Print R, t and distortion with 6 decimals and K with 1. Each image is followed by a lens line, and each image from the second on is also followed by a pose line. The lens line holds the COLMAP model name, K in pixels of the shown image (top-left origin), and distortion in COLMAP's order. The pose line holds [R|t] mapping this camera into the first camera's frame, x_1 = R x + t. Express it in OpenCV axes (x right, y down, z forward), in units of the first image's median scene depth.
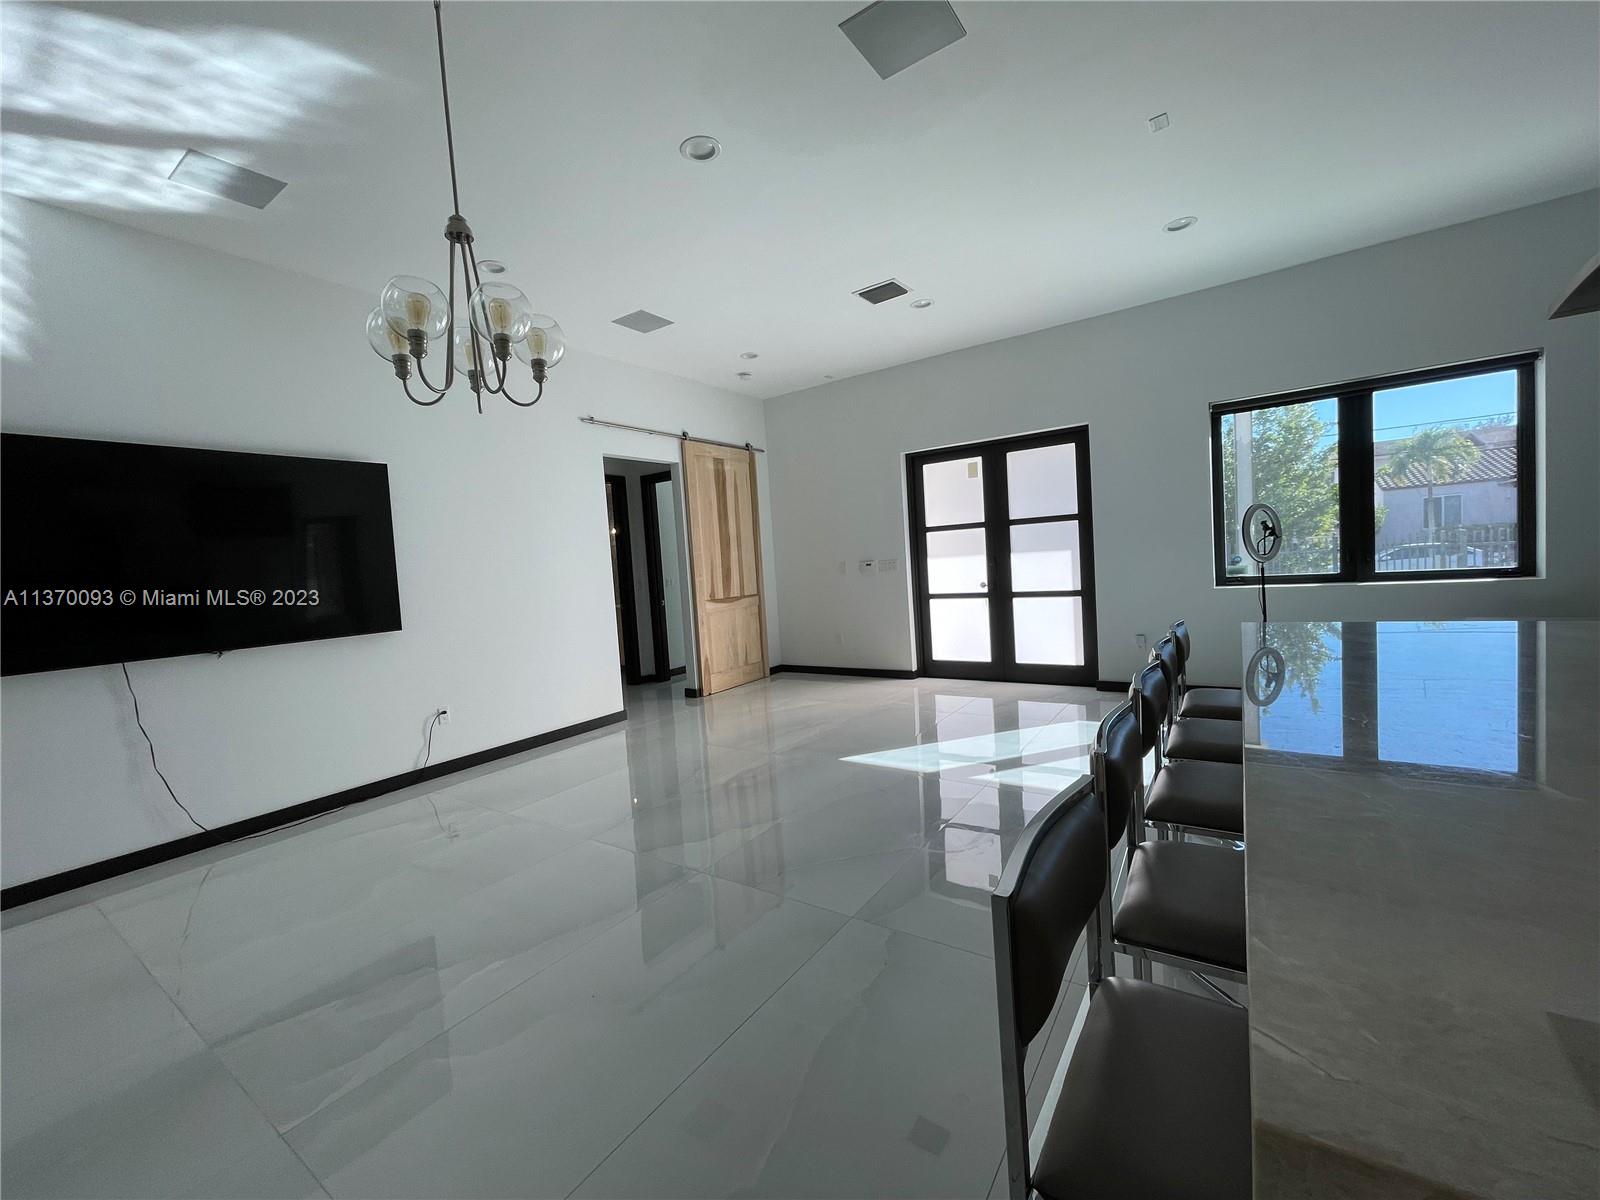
lens RADIAL K [[642.6, 0, 791.4], [0, 642.6, 599.0], [0, 0, 1]] dist [-0.001359, 0.000344]
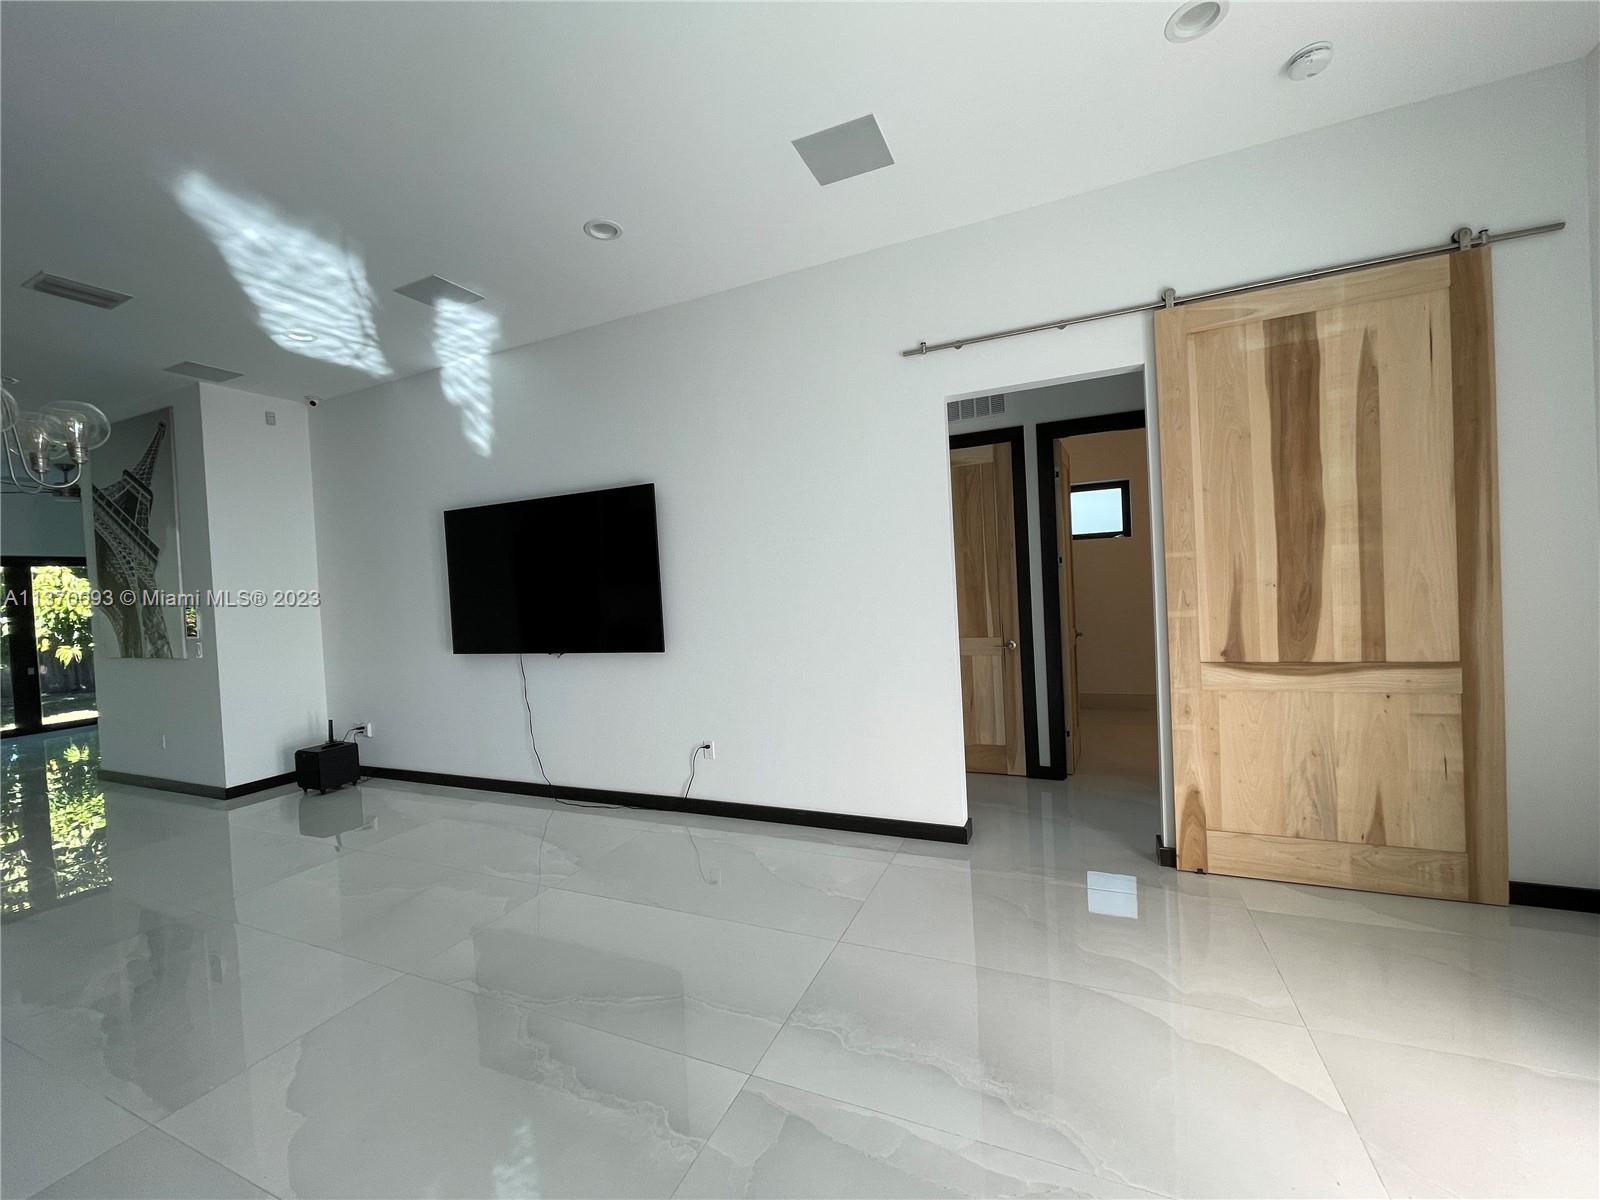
lens RADIAL K [[642.6, 0, 791.4], [0, 642.6, 599.0], [0, 0, 1]] dist [-0.001359, 0.000344]
pose [[0.194723, 0.078323, -0.977726, 0.335253], [-0.017361, 0.996926, 0.076404, -0.097619], [0.980705, 0.002097, 0.195484, 0.886382]]
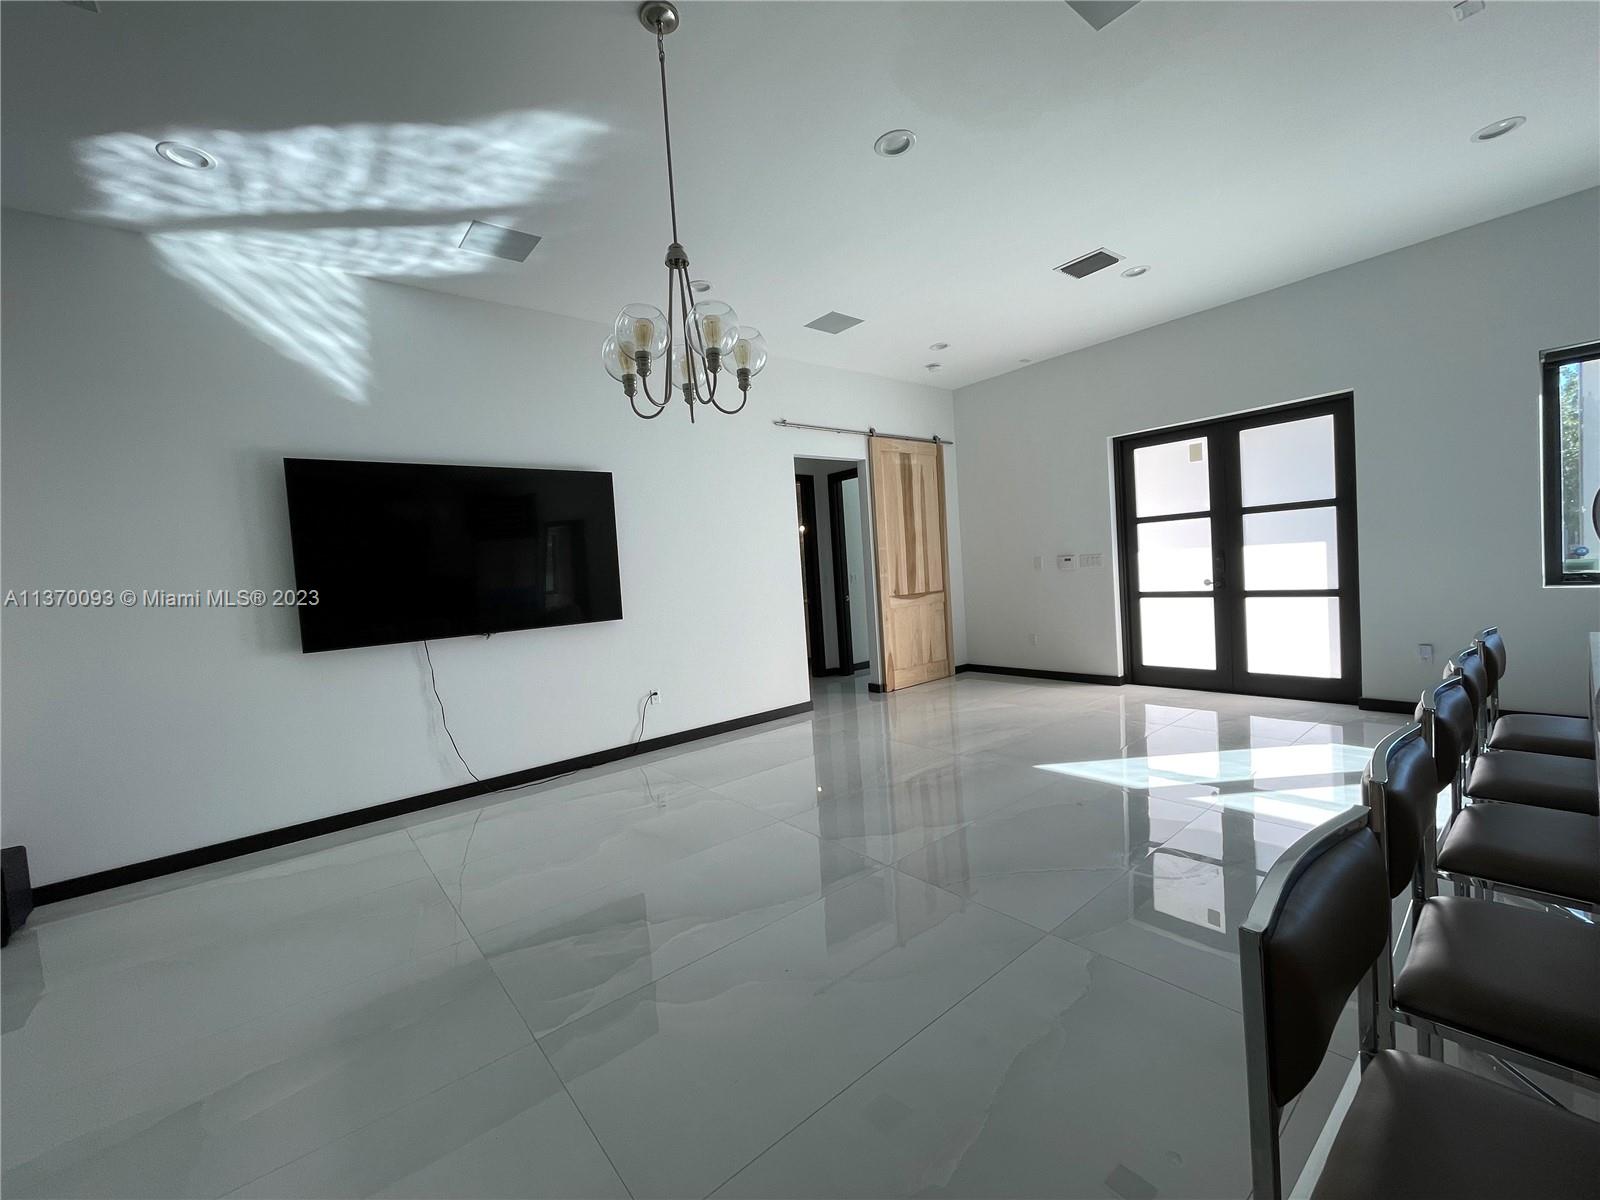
lens RADIAL K [[642.6, 0, 791.4], [0, 642.6, 599.0], [0, 0, 1]] dist [-0.001359, 0.000344]
pose [[0.961319, 0.012472, -0.275154, -0.008667], [-0.010903, 0.999914, 0.007230, 0.001133], [0.275221, -0.003950, 0.961373, -0.004491]]
